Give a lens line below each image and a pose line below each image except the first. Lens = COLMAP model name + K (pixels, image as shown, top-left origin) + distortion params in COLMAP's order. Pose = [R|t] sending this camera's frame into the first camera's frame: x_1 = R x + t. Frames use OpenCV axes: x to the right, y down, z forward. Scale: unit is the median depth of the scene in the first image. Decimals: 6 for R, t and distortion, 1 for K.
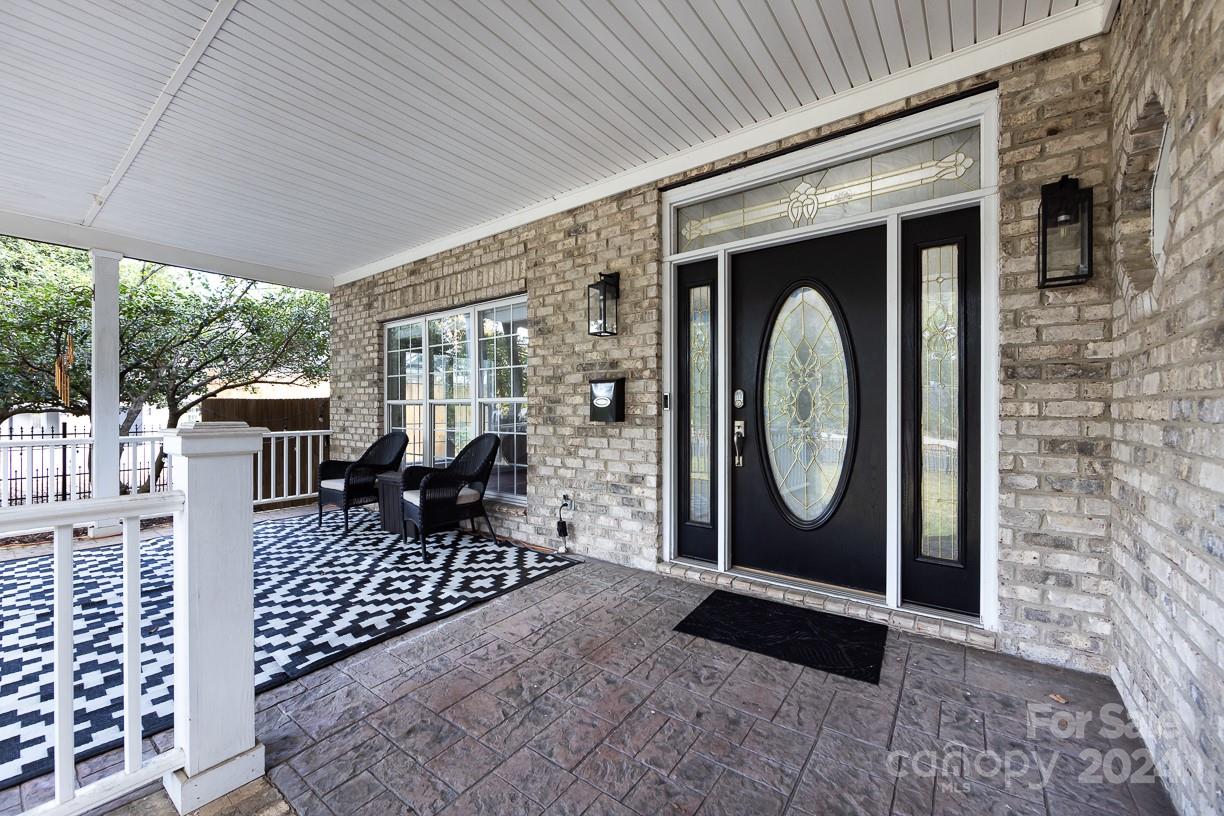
lens RADIAL K [[485.1, 0, 607.7], [0, 485.1, 408.4], [0, 0, 1]] dist [0.000925, -0.000055]
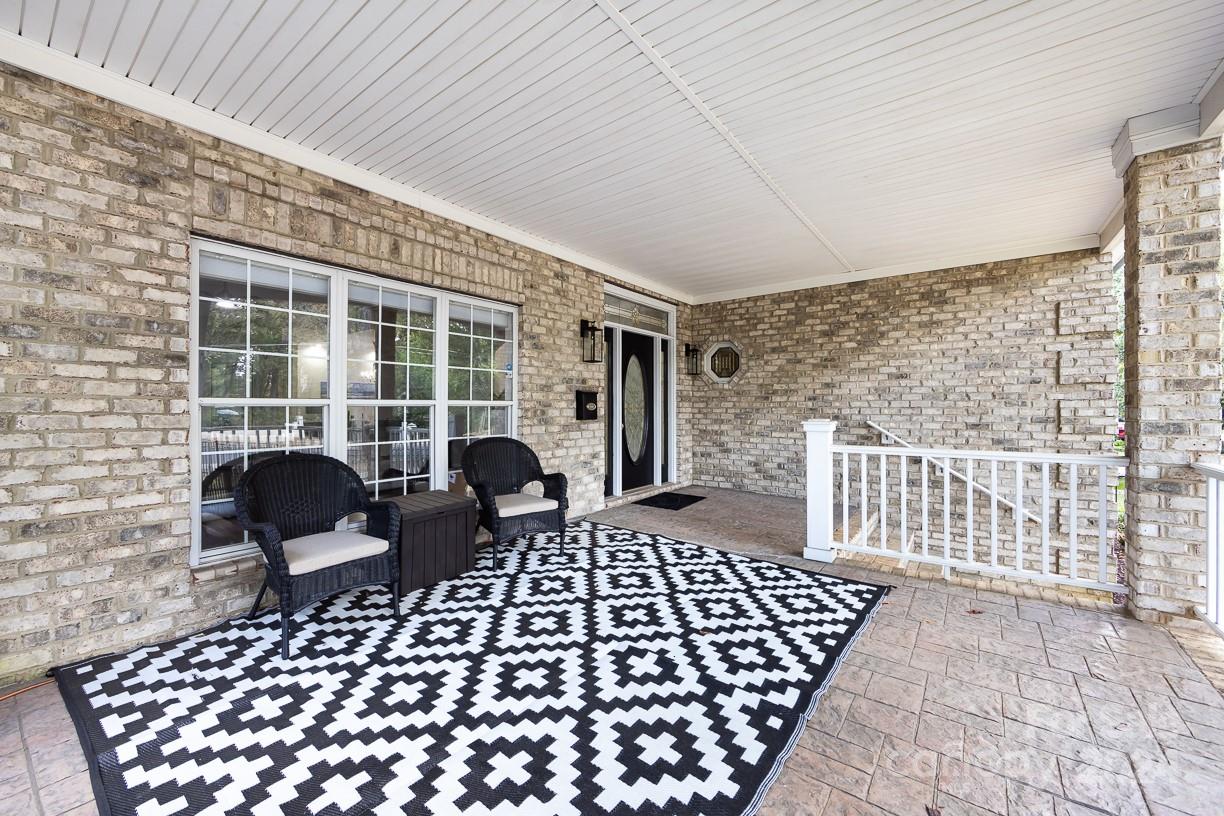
lens RADIAL K [[485.1, 0, 607.2], [0, 485.1, 405.3], [0, 0, 1]] dist [0.000925, -0.000055]
pose [[-0.004100, 0.000820, 0.999991, -1.372457], [0.001143, 0.999999, -0.000816, -0.014246], [-0.999991, 0.001140, -0.004101, 0.872130]]
